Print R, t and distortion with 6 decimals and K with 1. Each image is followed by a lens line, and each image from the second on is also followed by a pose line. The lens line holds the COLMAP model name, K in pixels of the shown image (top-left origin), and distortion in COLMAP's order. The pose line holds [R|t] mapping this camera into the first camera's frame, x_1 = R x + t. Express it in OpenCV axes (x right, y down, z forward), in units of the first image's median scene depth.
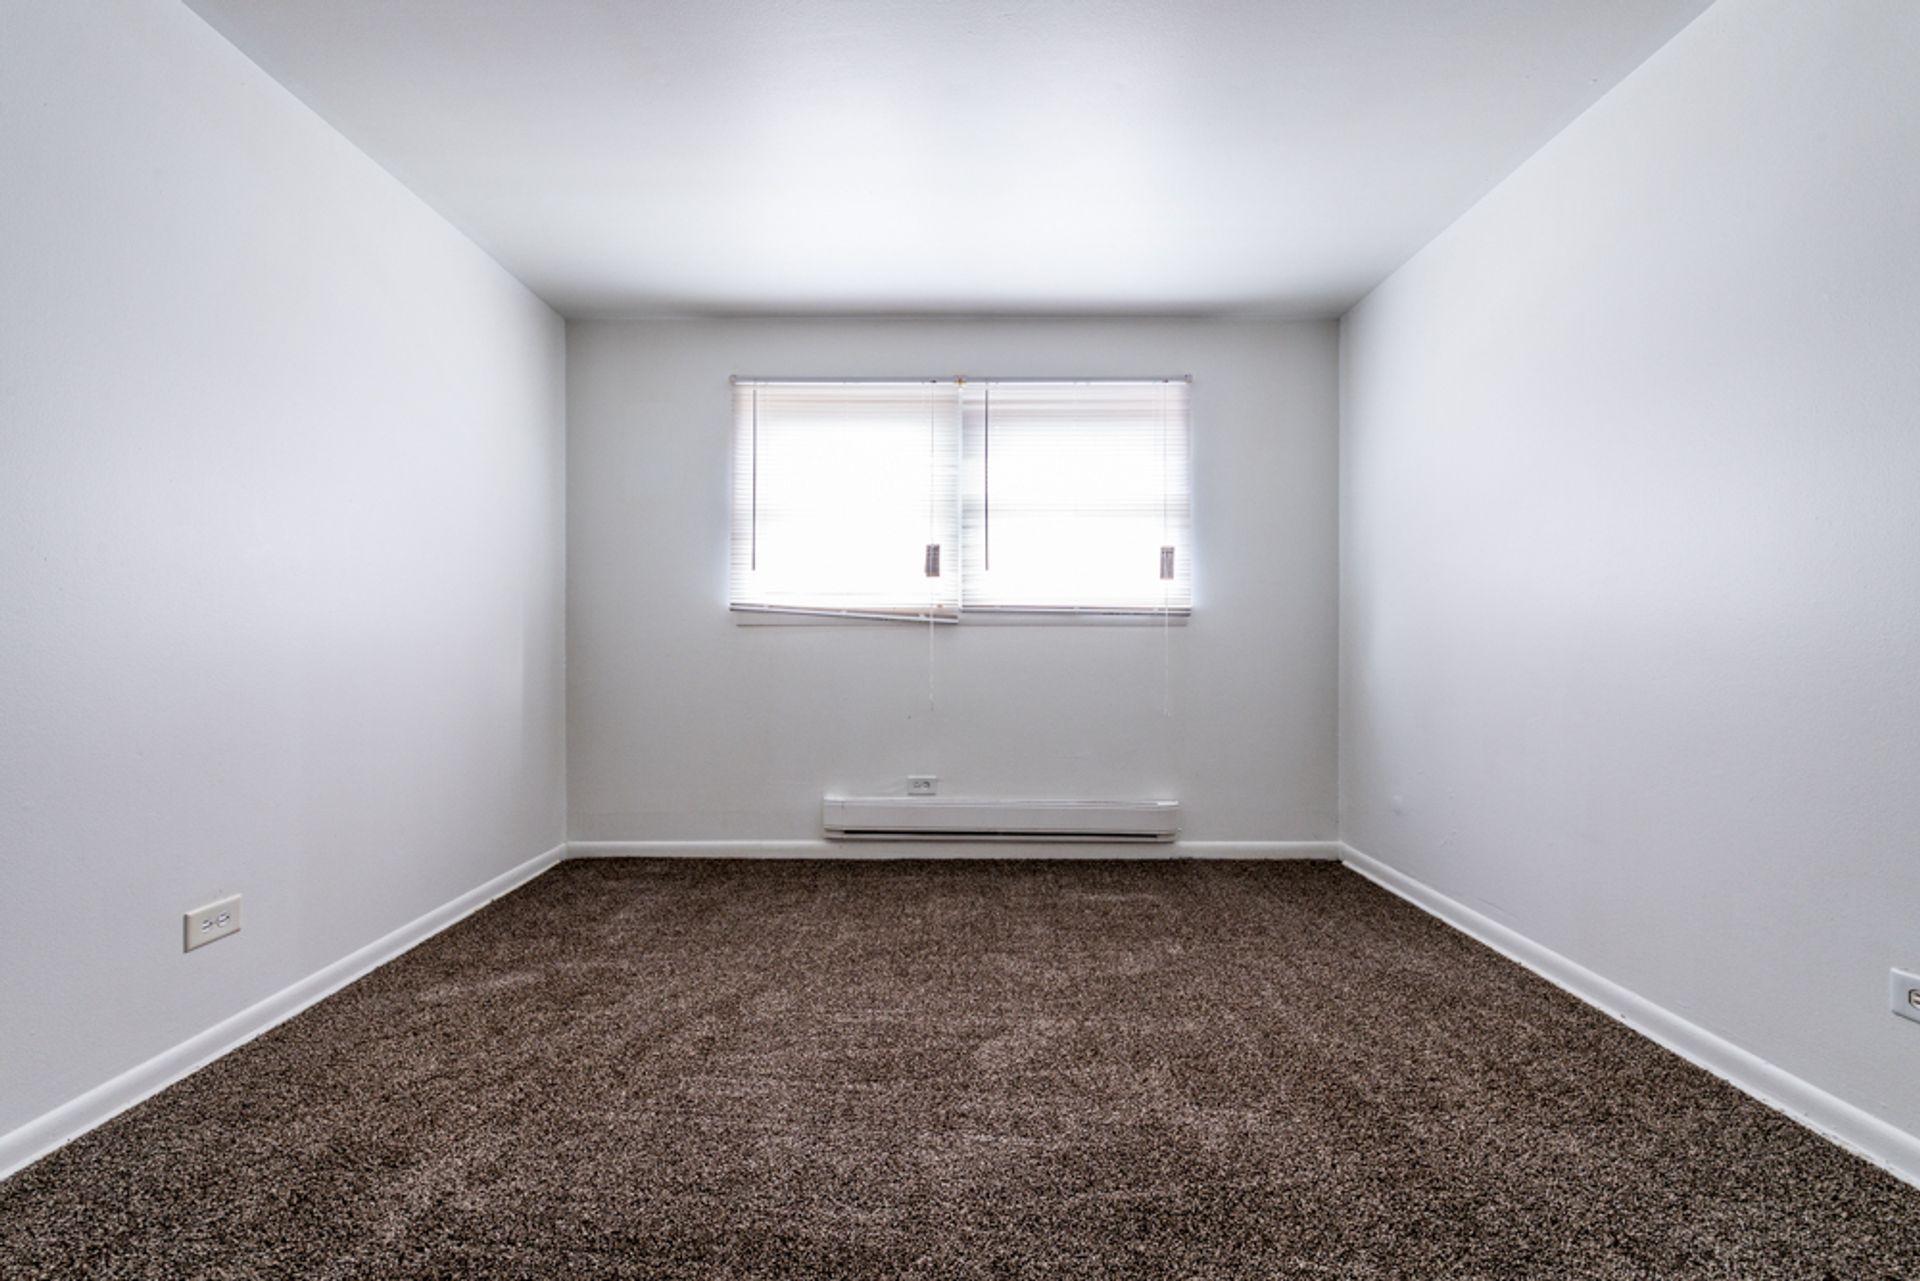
lens RADIAL K [[749.9, 0, 950.8], [0, 749.9, 653.6], [0, 0, 1]] dist [0.012989, -0.007175]
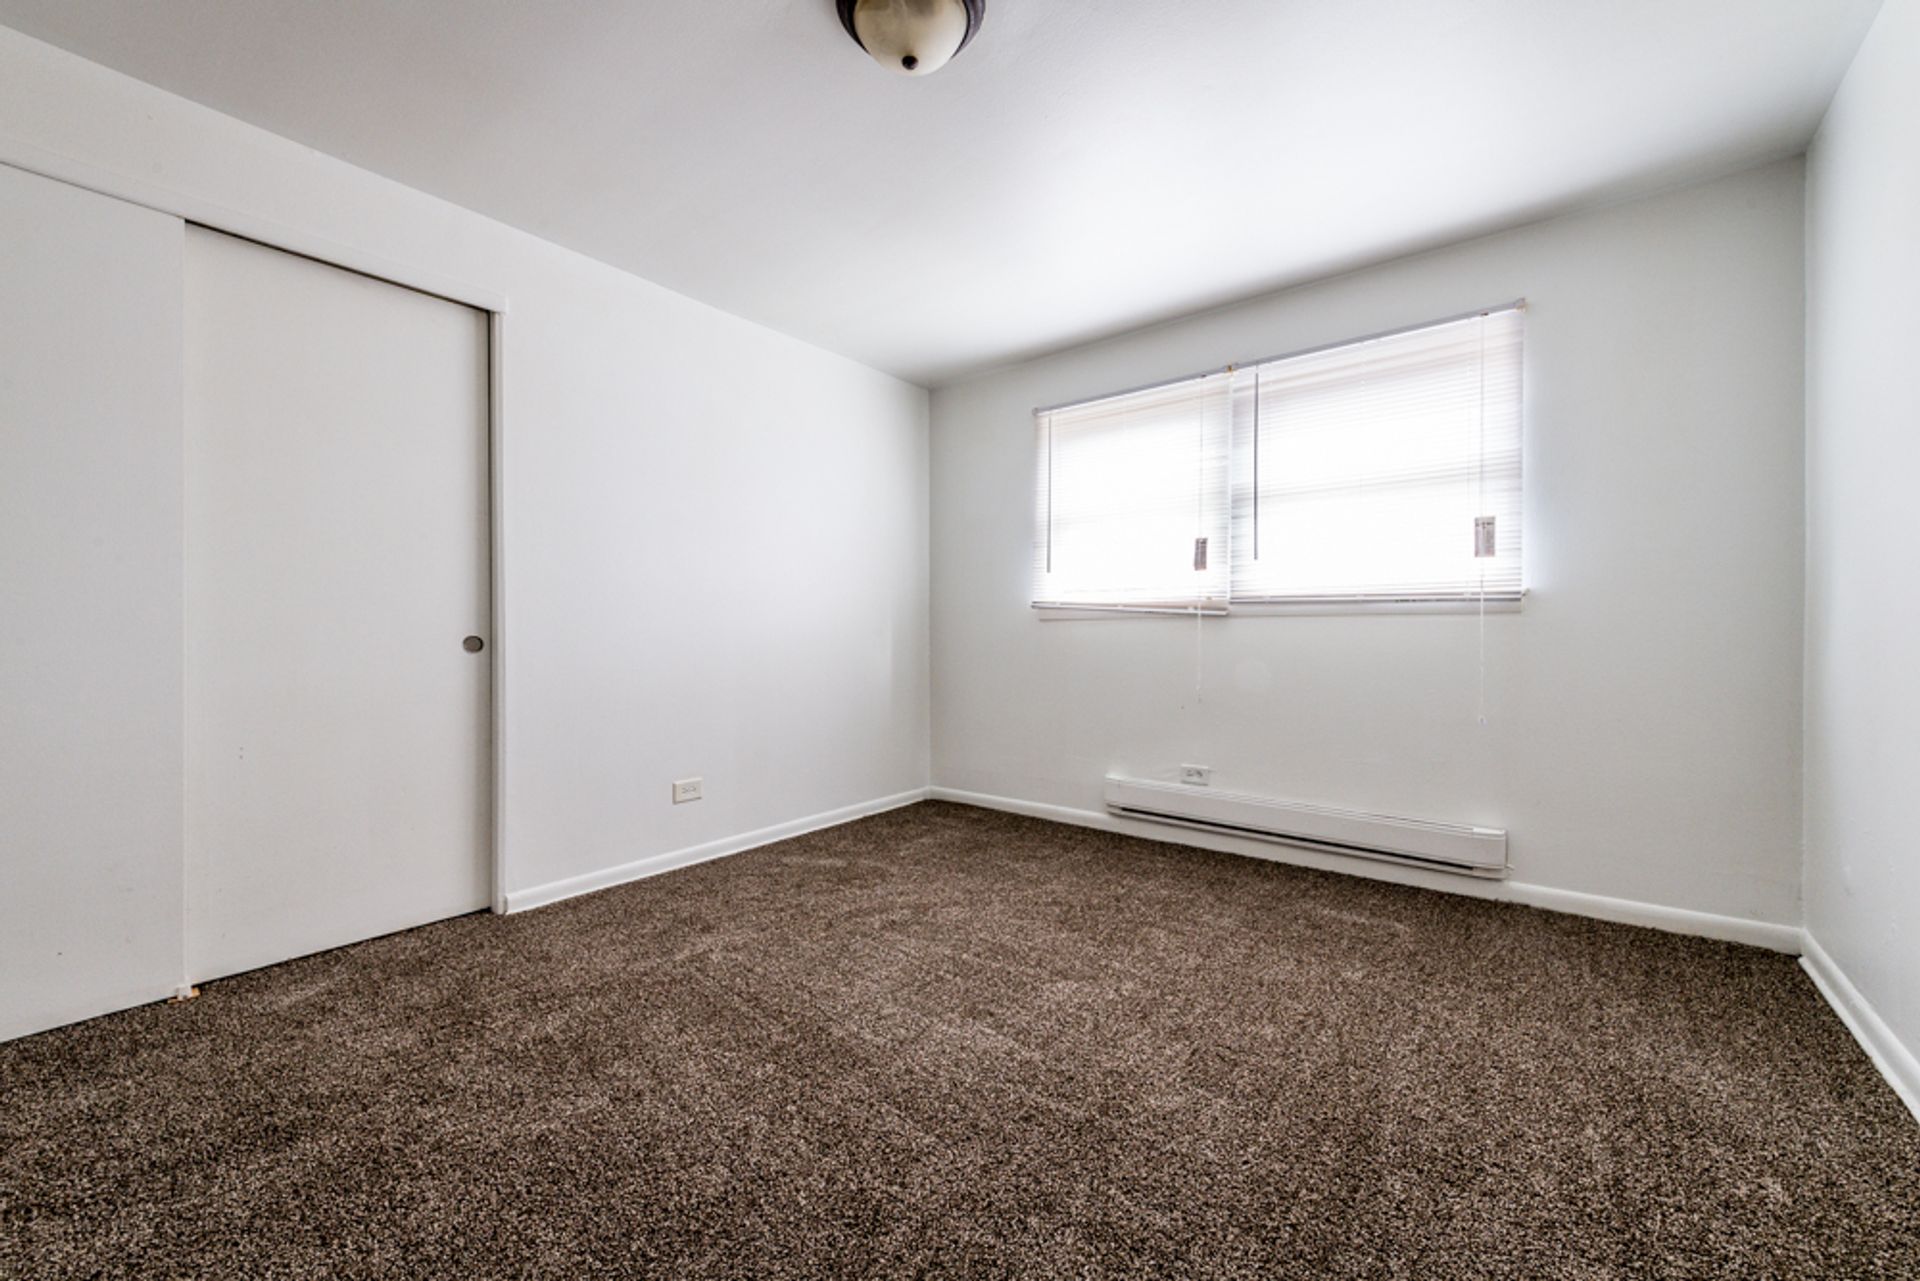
lens RADIAL K [[749.9, 0, 950.8], [0, 749.9, 653.6], [0, 0, 1]] dist [0.012989, -0.007175]
pose [[0.780415, 0.014432, -0.625096, 0.349802], [-0.008128, 0.999883, 0.012938, 0.000402], [0.625209, -0.005016, 0.780441, -0.004428]]
